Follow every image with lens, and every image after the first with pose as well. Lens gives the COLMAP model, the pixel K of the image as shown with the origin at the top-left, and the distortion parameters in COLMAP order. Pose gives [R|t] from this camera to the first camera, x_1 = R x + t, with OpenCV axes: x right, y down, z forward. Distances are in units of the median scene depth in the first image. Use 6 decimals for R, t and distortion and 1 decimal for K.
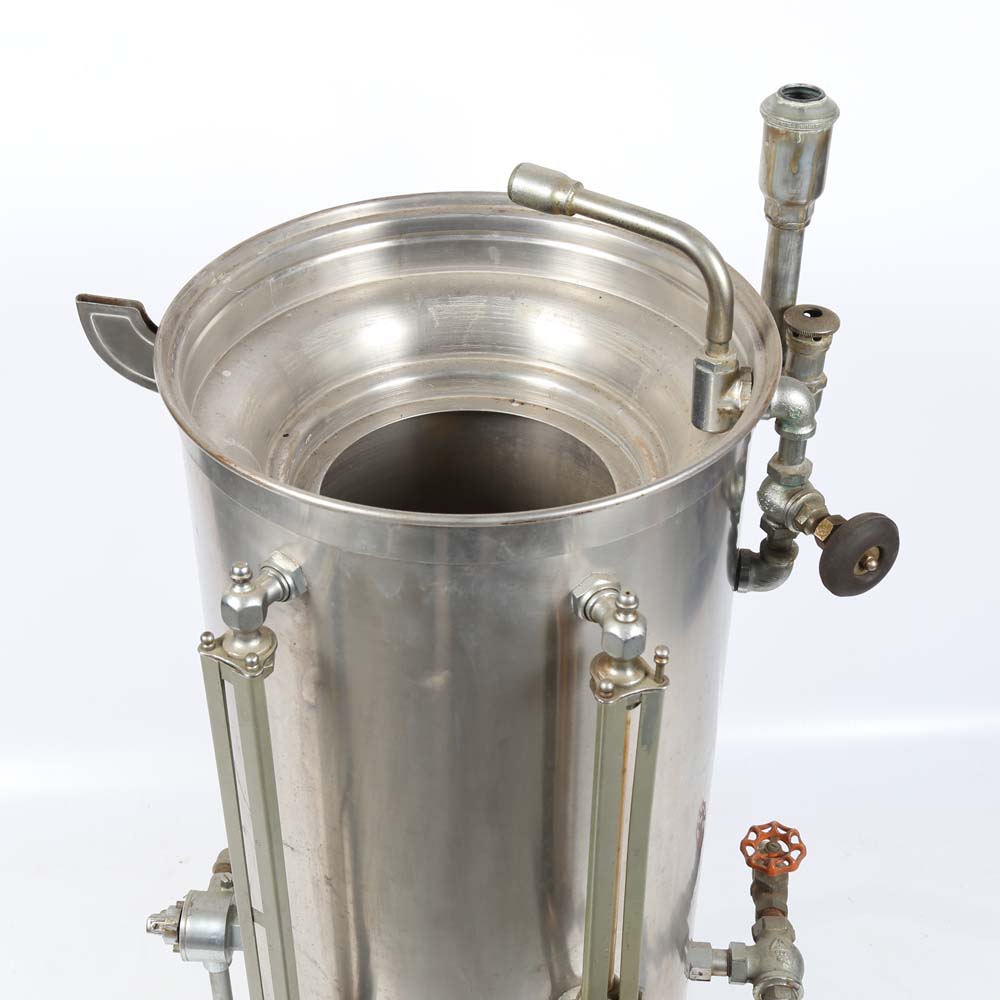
lens RADIAL K [[1588.7, 0, 496.0], [0, 1588.7, 451.1], [0, 0, 1]] dist [-0.022823, 0.000000]
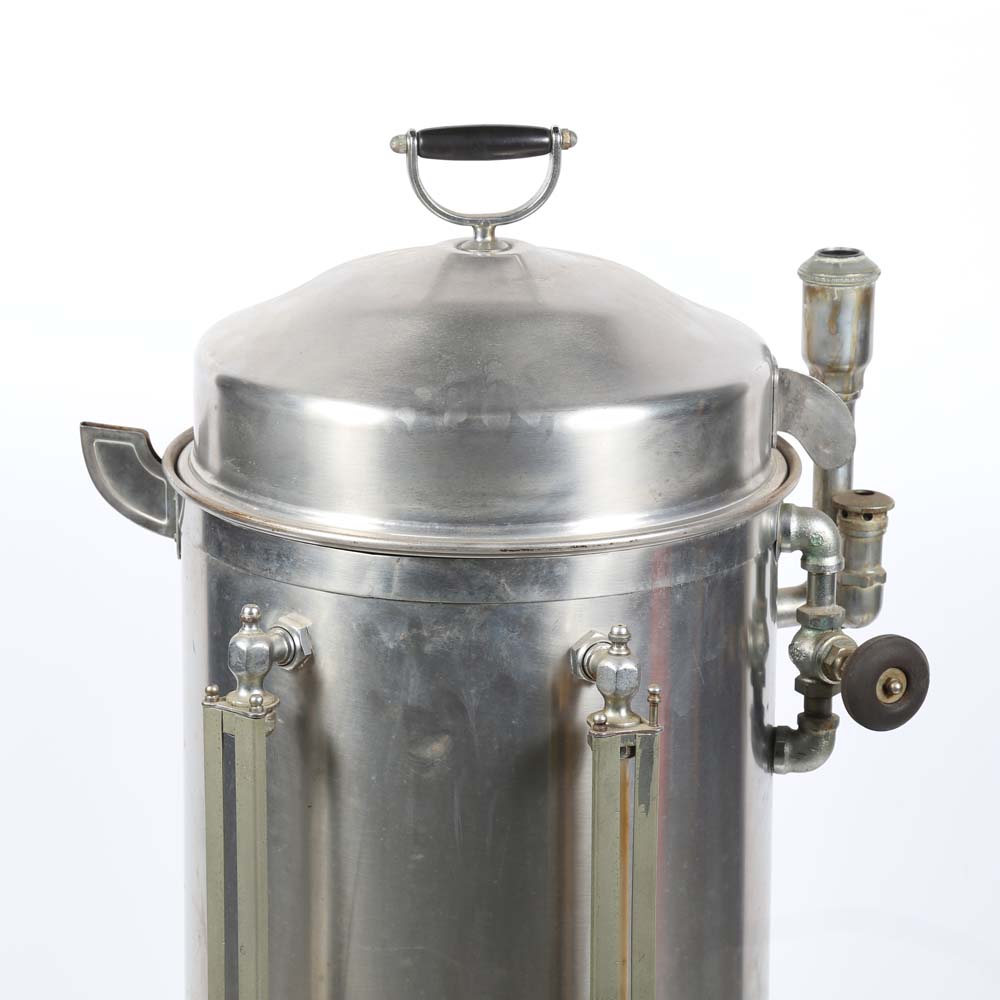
lens RADIAL K [[4016.8, 0, 527.3], [0, 4016.8, 509.1], [0, 0, 1]] dist [0.504989, 0.000000]
pose [[0.999143, 0.014382, -0.038806, 0.105456], [-0.026650, 0.940977, -0.337421, 0.780406], [0.031663, 0.338166, 0.940554, -1.302509]]
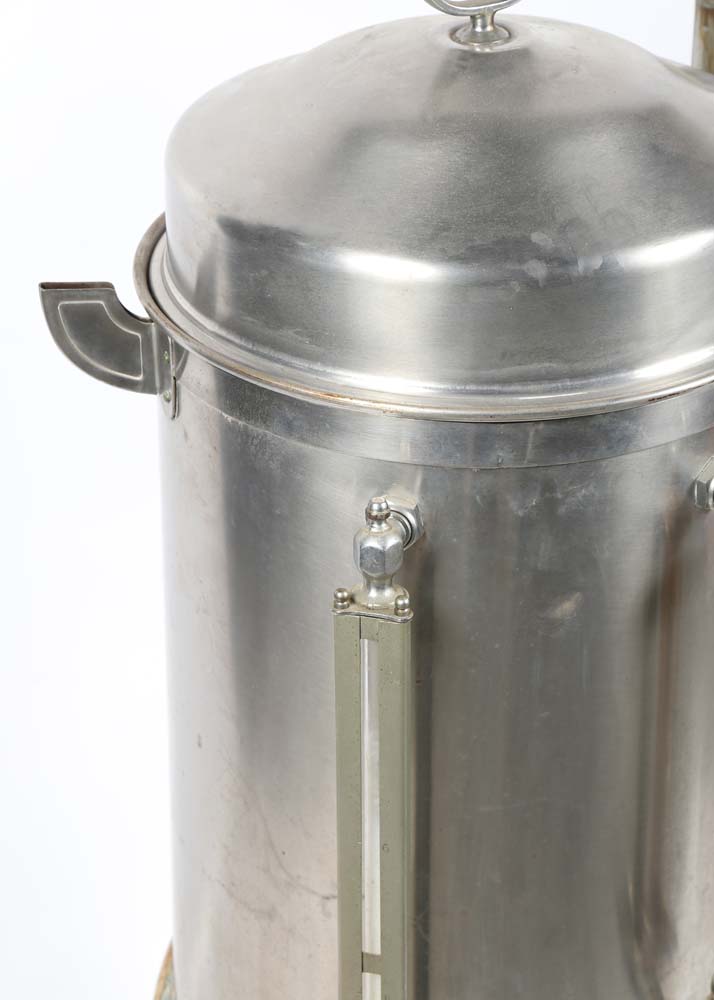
lens RADIAL K [[2813.5, 0, 357.8], [0, 2813.5, 496.2], [0, 0, 1]] dist [0.353186, 0.000000]
pose [[0.942884, -0.162621, 0.290731, -0.568648], [0.196235, 0.976393, -0.090273, 0.188384], [-0.269187, 0.142169, 0.952537, -0.502386]]
